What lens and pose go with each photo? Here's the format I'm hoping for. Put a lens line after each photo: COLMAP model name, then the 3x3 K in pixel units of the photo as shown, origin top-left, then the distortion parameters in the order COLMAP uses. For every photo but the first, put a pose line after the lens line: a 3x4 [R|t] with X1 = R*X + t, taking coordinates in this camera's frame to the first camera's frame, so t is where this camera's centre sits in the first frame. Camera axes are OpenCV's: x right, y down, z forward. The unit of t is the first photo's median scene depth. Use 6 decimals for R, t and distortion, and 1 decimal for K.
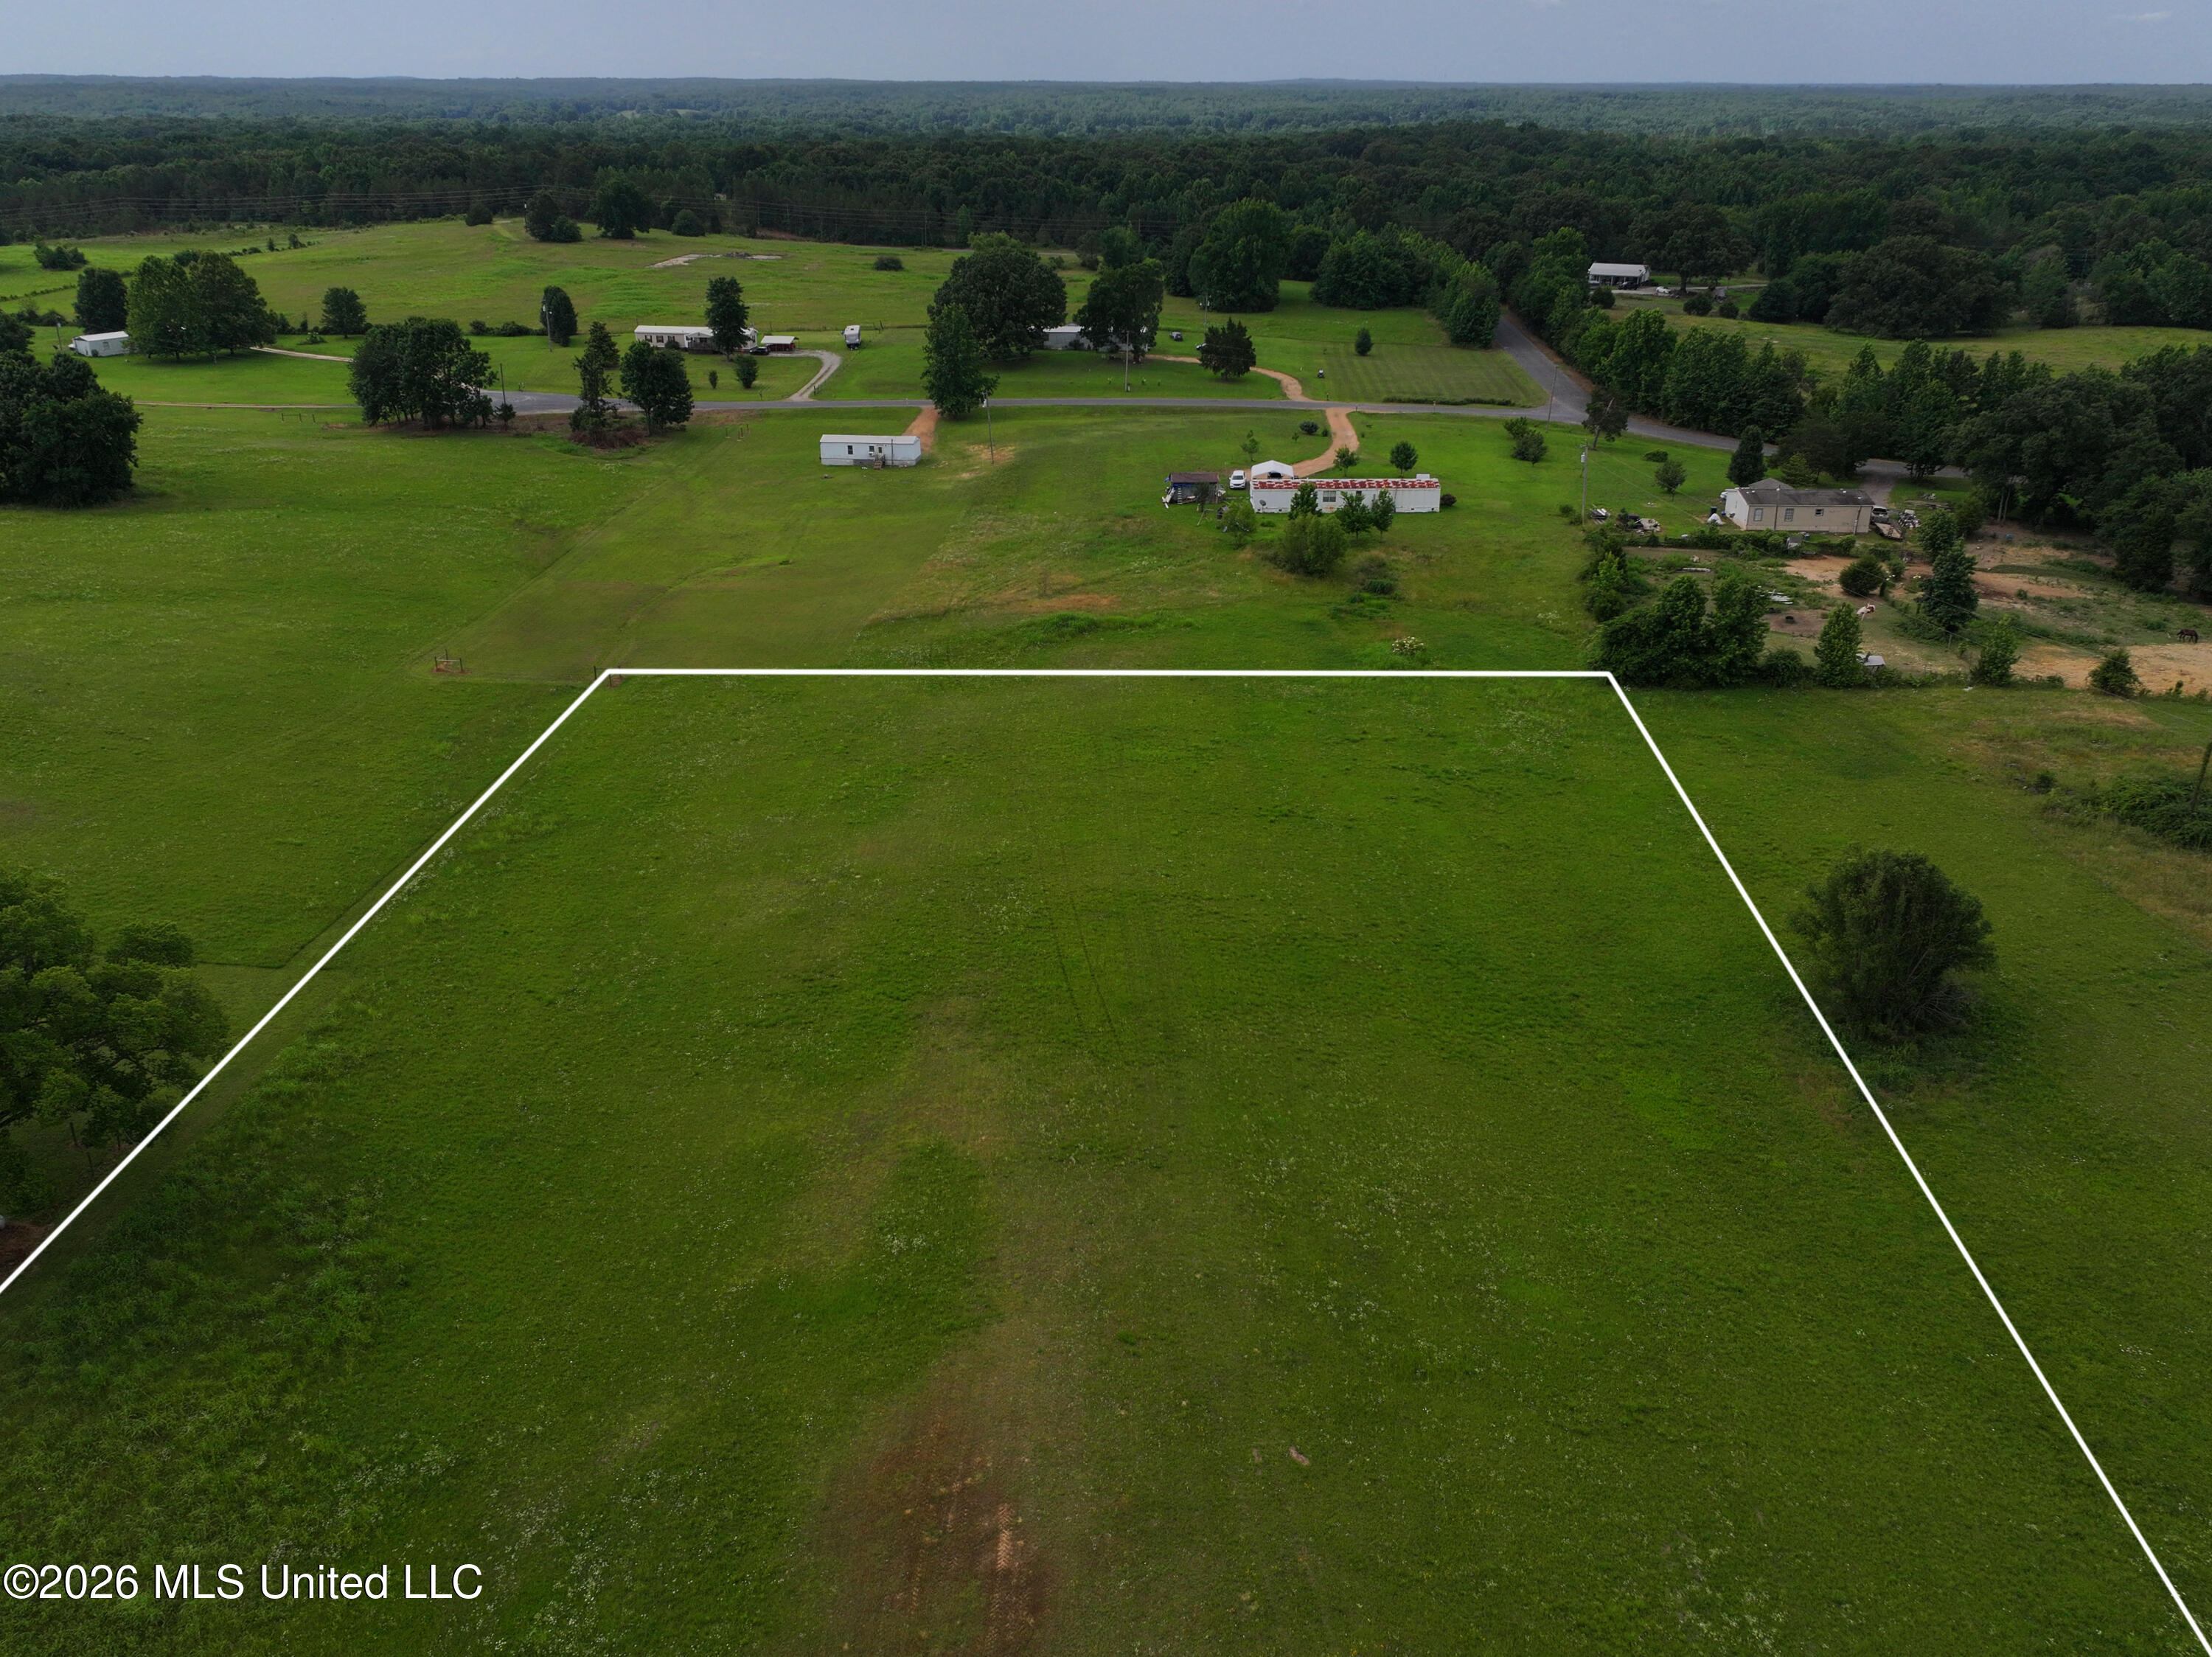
lens RADIAL K [[1788.0, 0, 1106.2], [0, 1788.0, 847.4], [0, 0, 1]] dist [-0.000214, 0.007924]
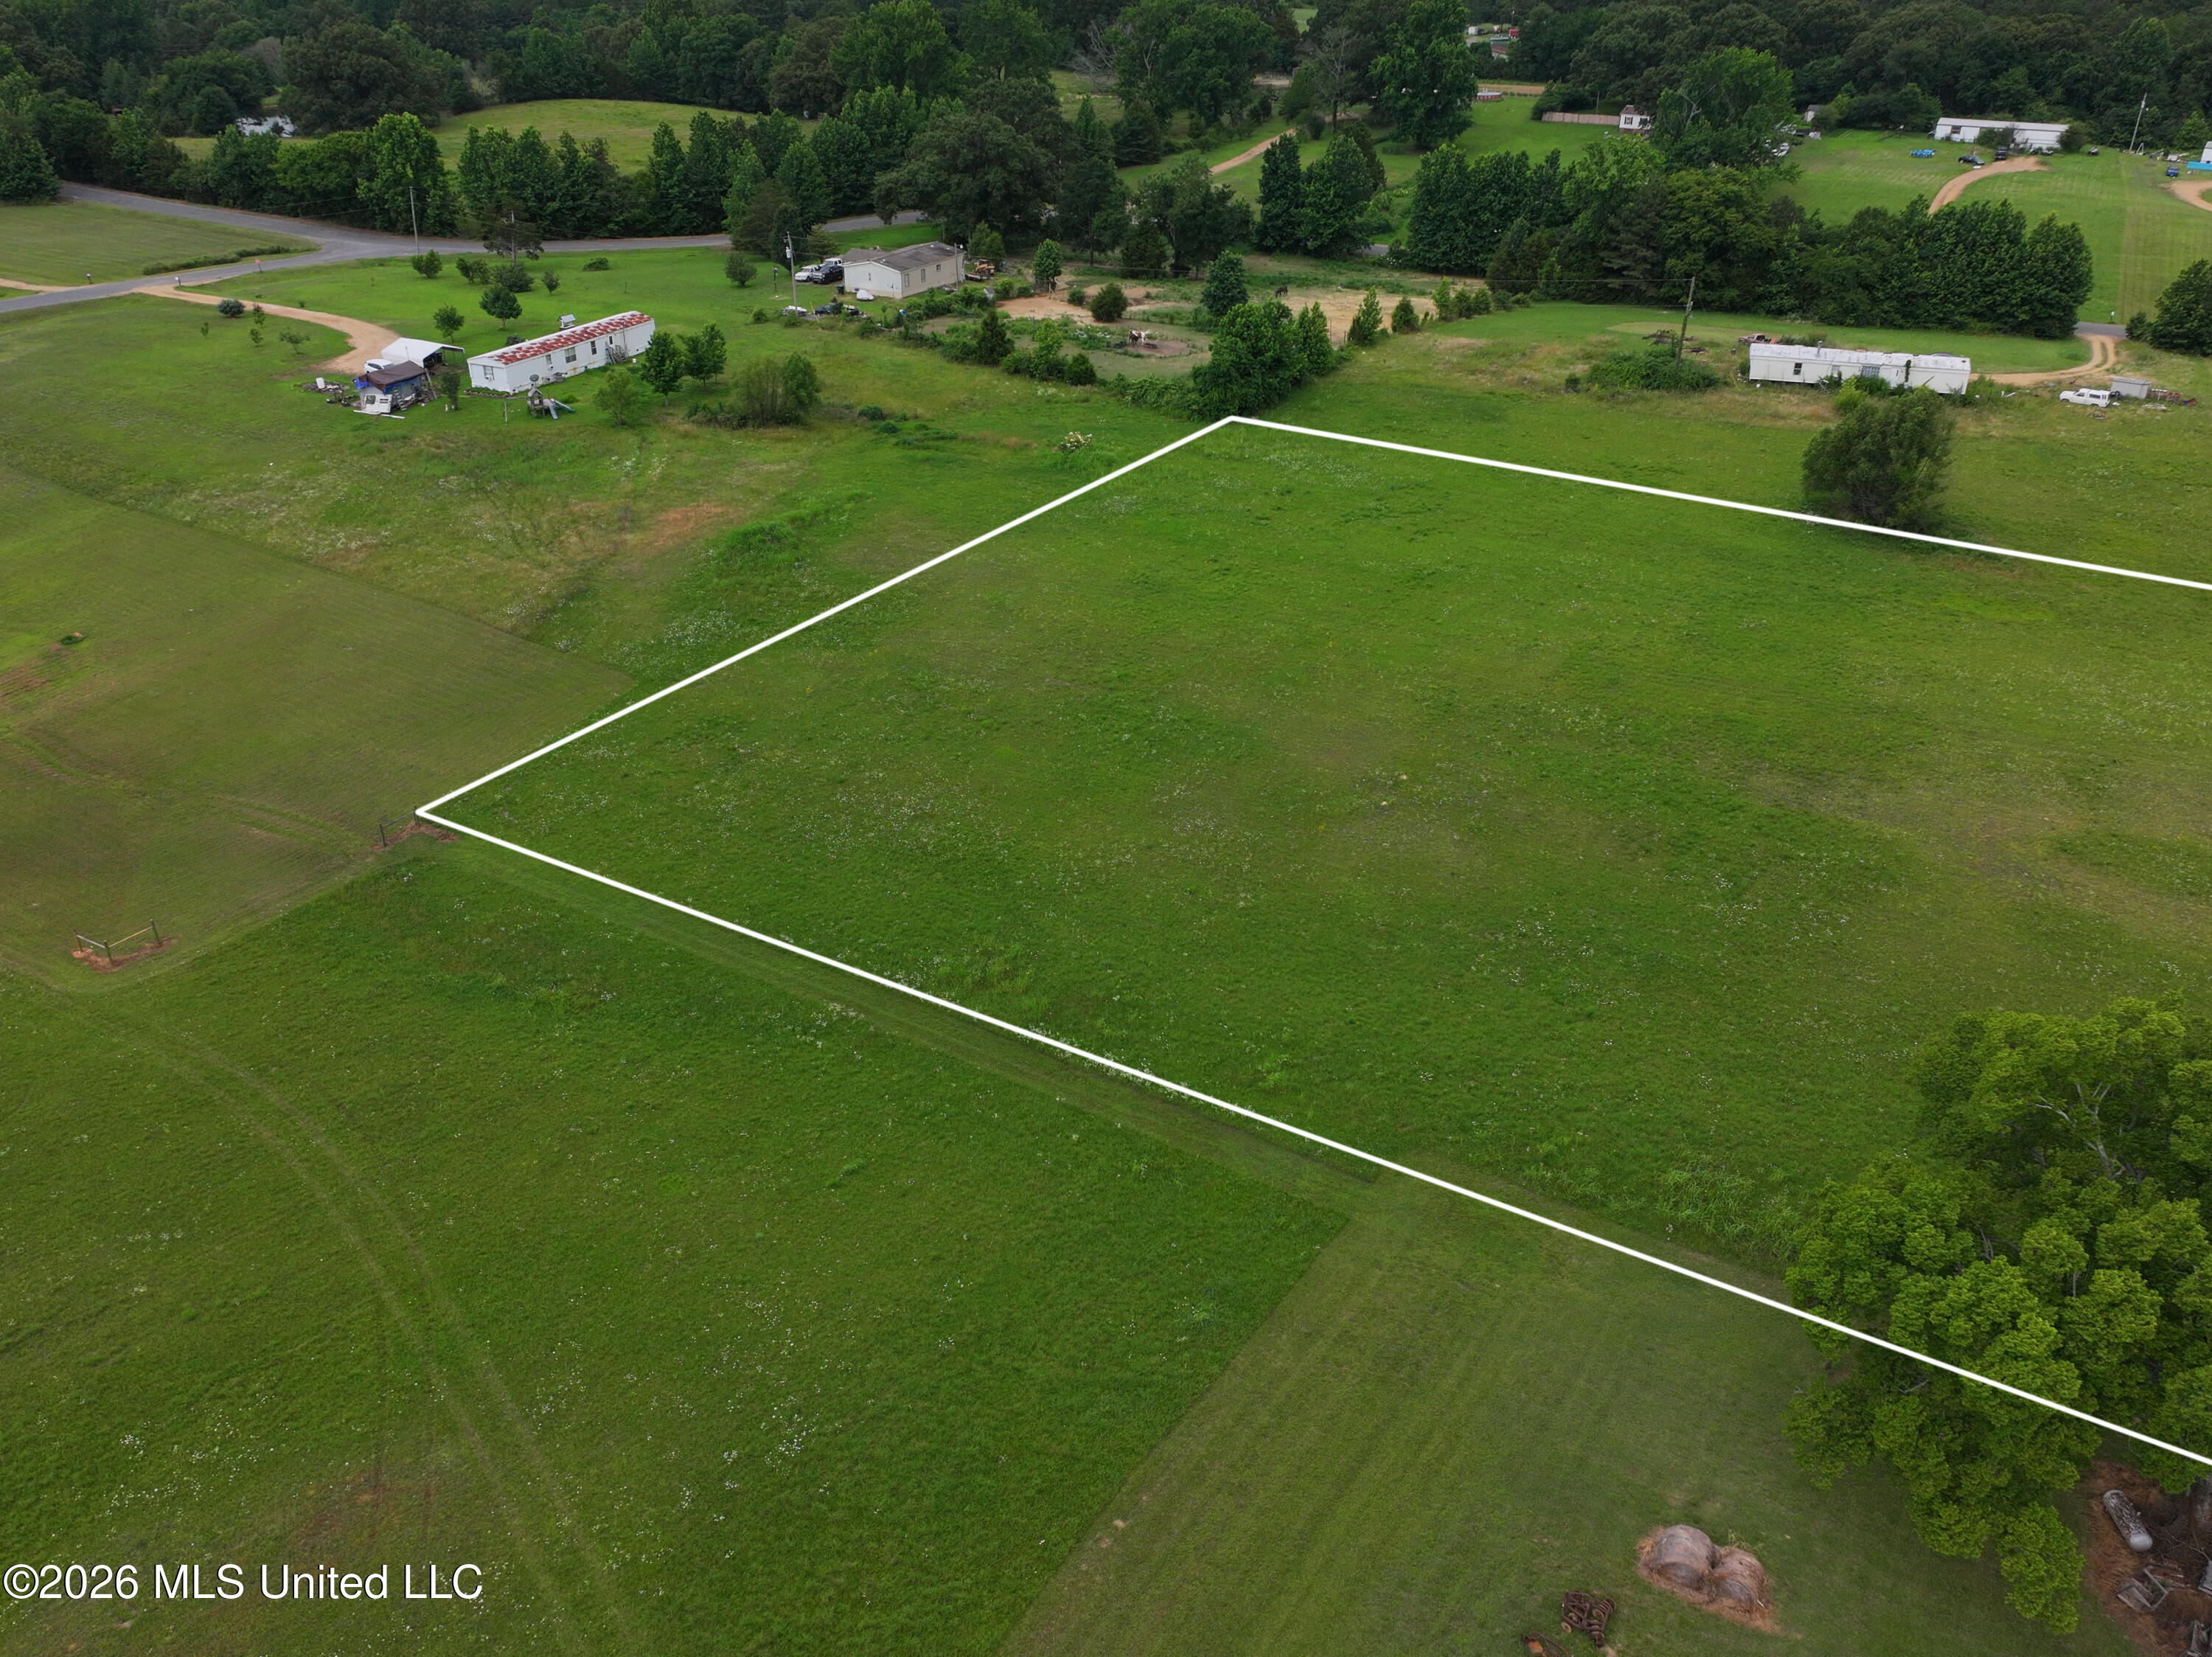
lens RADIAL K [[1788.0, 0, 1106.2], [0, 1788.0, 847.4], [0, 0, 1]] dist [-0.000214, 0.007924]
pose [[0.452259, -0.423610, 0.784867, -0.484478], [0.350428, 0.893634, 0.280389, -0.131956], [-0.820160, 0.148232, 0.552599, 0.359912]]
